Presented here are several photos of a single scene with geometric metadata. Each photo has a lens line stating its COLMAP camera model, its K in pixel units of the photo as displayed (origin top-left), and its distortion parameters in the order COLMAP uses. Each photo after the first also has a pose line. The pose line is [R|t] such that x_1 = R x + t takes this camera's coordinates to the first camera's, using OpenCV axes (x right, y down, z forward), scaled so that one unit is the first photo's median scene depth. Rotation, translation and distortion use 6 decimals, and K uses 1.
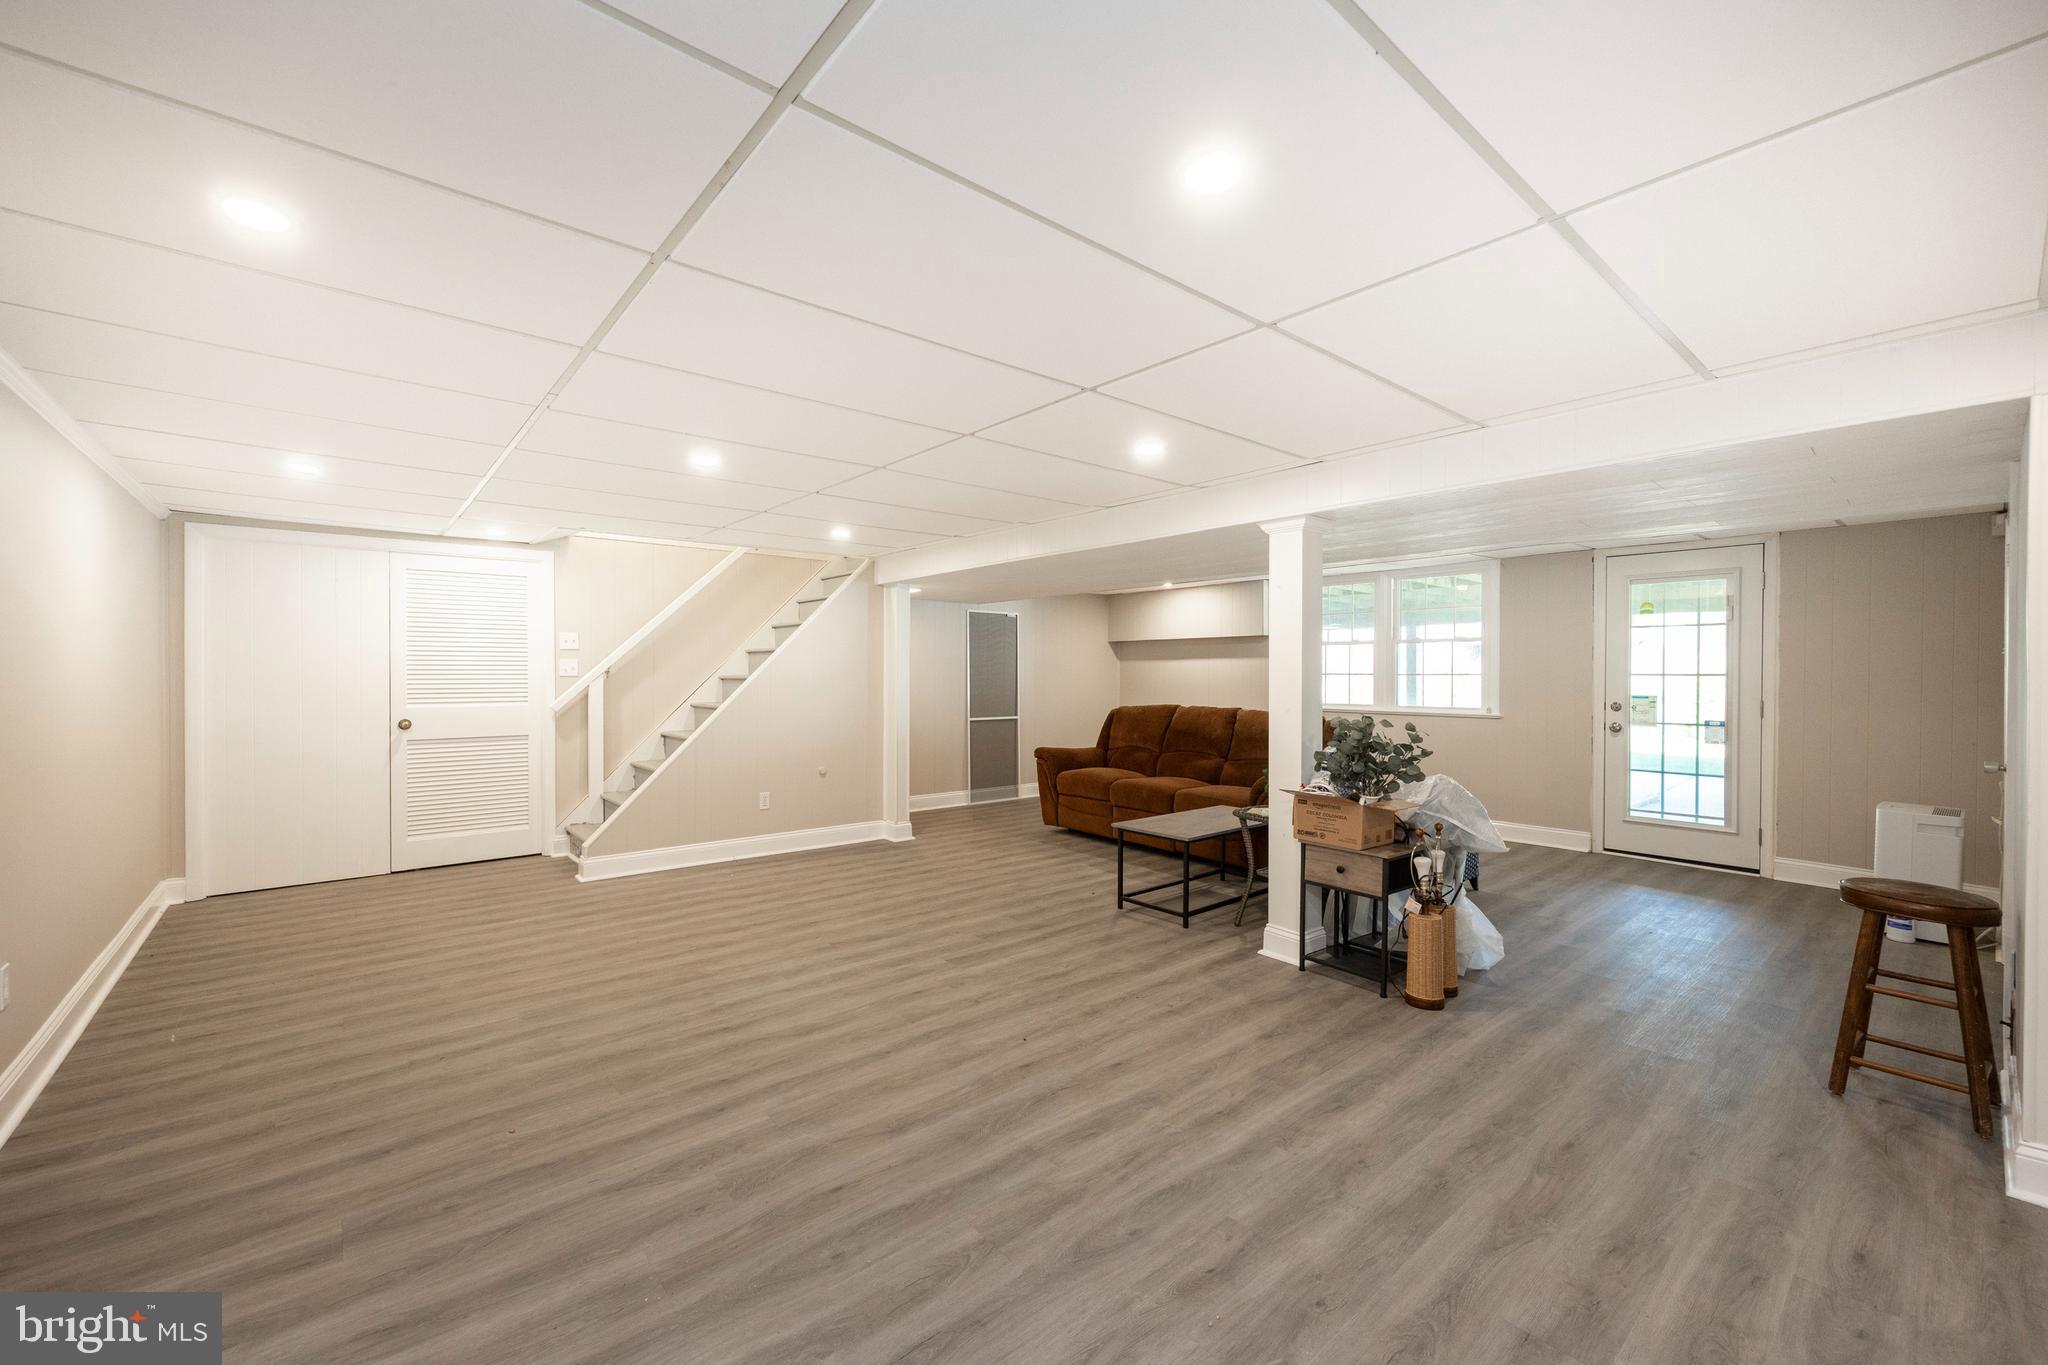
lens RADIAL K [[817.0, 0, 1021.6], [0, 817.0, 679.0], [0, 0, 1]] dist [-0.009163, 0.001112]
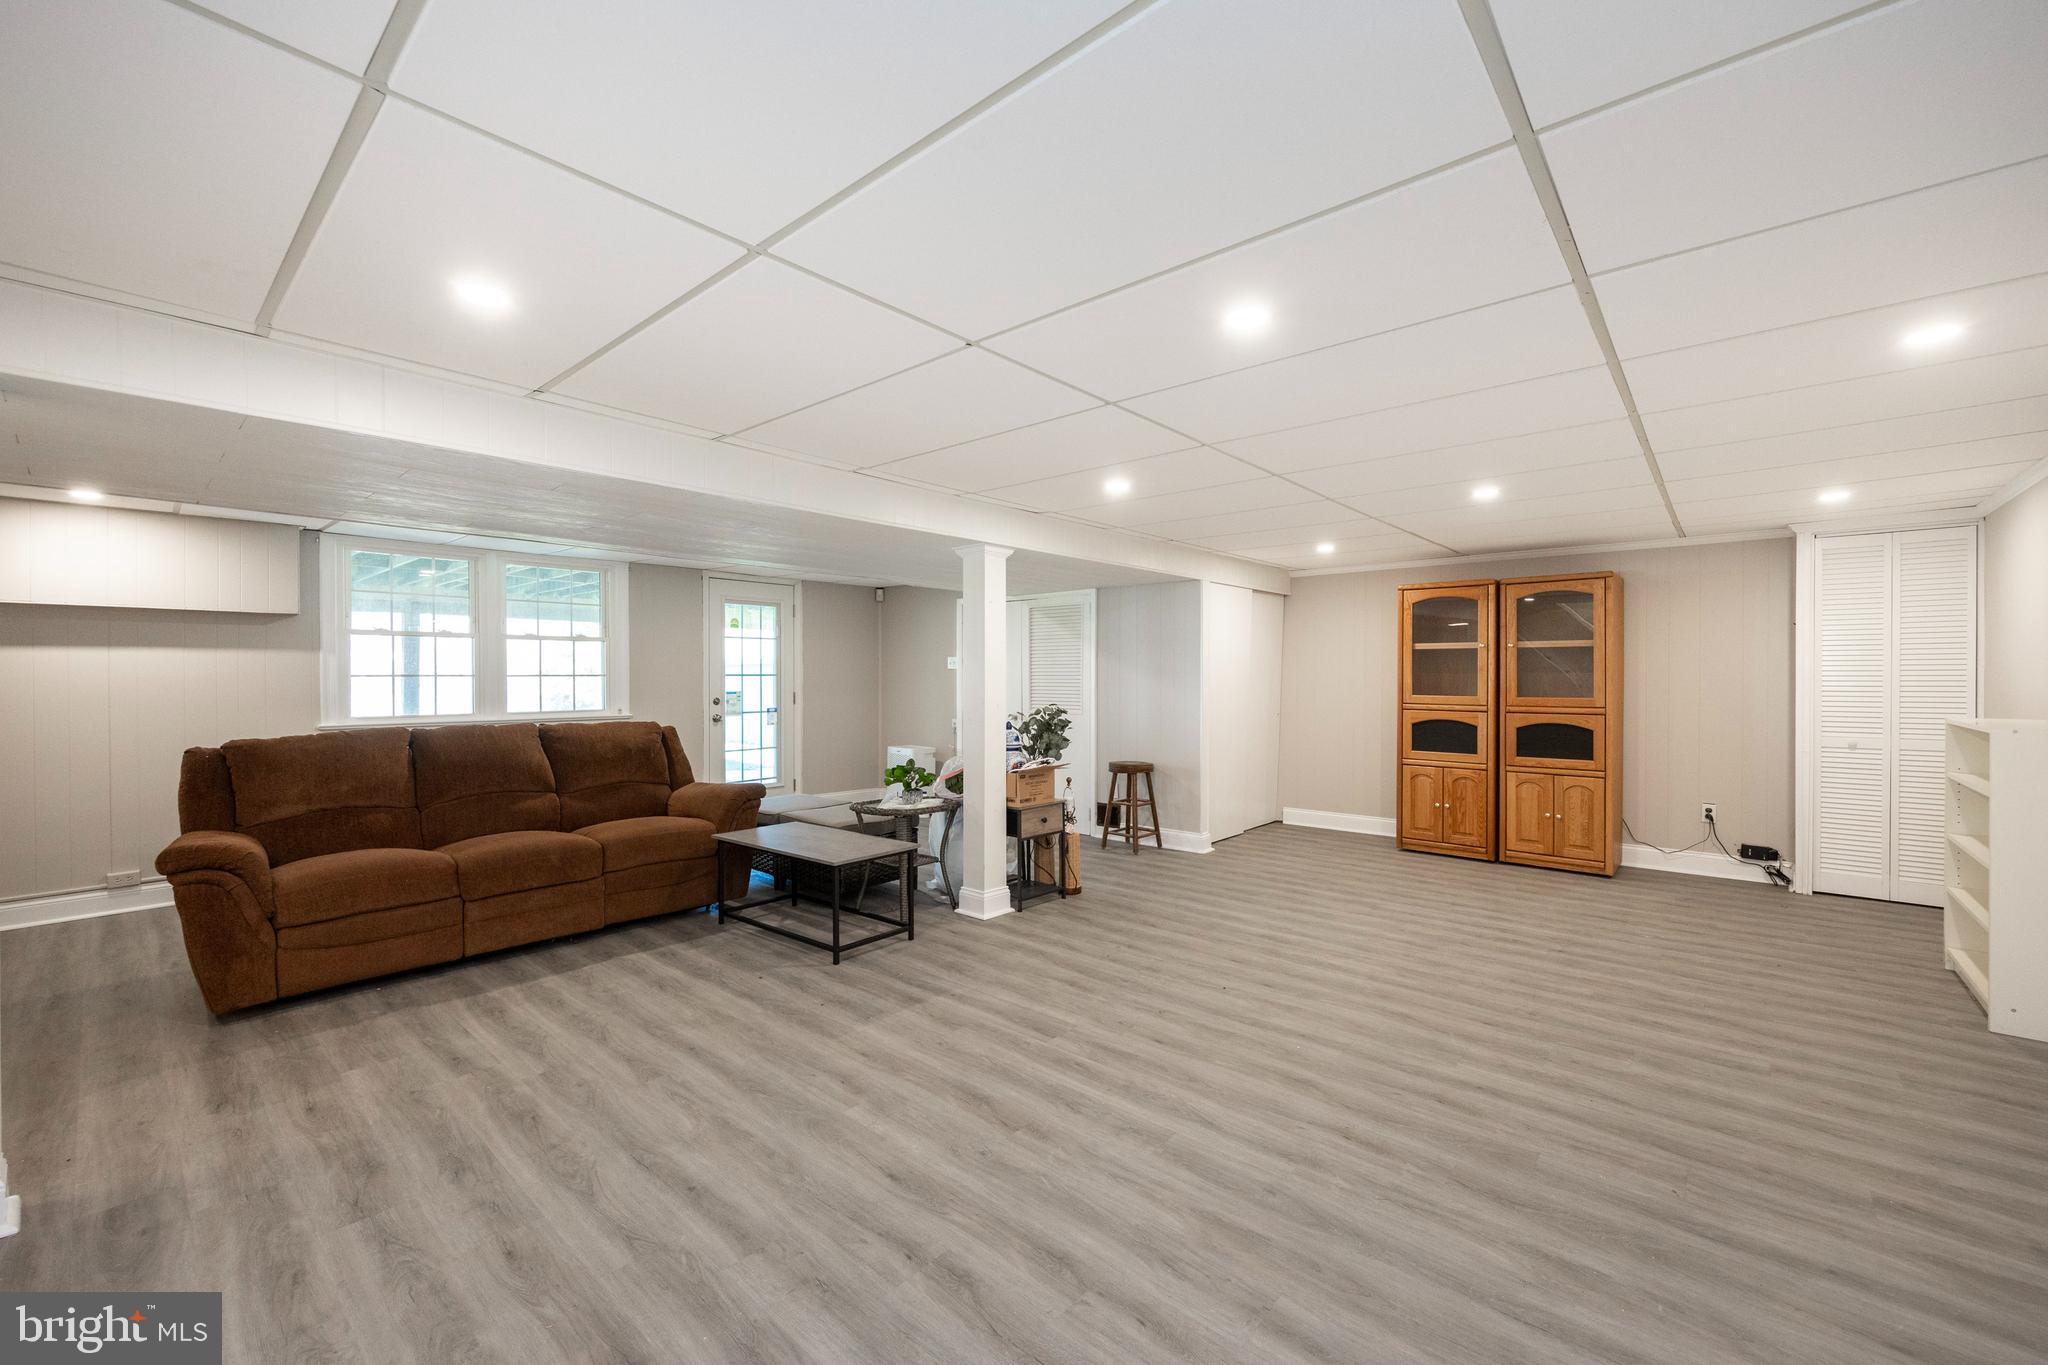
lens RADIAL K [[817.0, 0, 1020.9], [0, 817.0, 679.0], [0, 0, 1]] dist [-0.009163, 0.001112]
pose [[-0.151070, -0.007569, 0.988494, -0.832884], [0.006618, 0.999941, 0.008668, -0.010989], [-0.988501, 0.007852, -0.151011, 1.099478]]
